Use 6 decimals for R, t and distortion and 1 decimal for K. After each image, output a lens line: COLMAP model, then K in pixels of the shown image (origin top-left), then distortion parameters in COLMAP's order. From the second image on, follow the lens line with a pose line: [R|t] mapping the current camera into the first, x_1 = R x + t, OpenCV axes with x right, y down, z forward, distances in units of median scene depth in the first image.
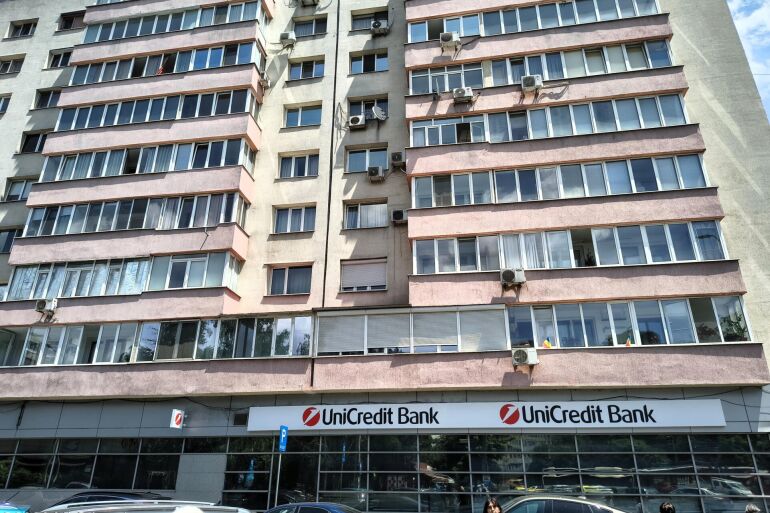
lens RADIAL K [[521.6, 0, 383.8], [0, 521.6, 253.9], [0, 0, 1]] dist [0.045602, -0.053798]
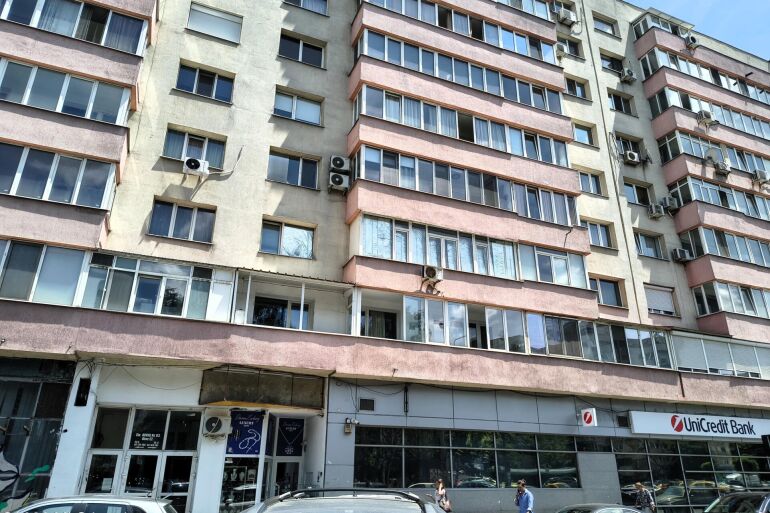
lens RADIAL K [[521.6, 0, 384.8], [0, 521.6, 259.7], [0, 0, 1]] dist [0.045602, -0.053798]
pose [[0.850446, 0.200724, 0.486263, -1.199306], [-0.211815, 0.976761, -0.032742, 0.127576], [-0.481535, -0.075152, 0.873199, 0.317426]]
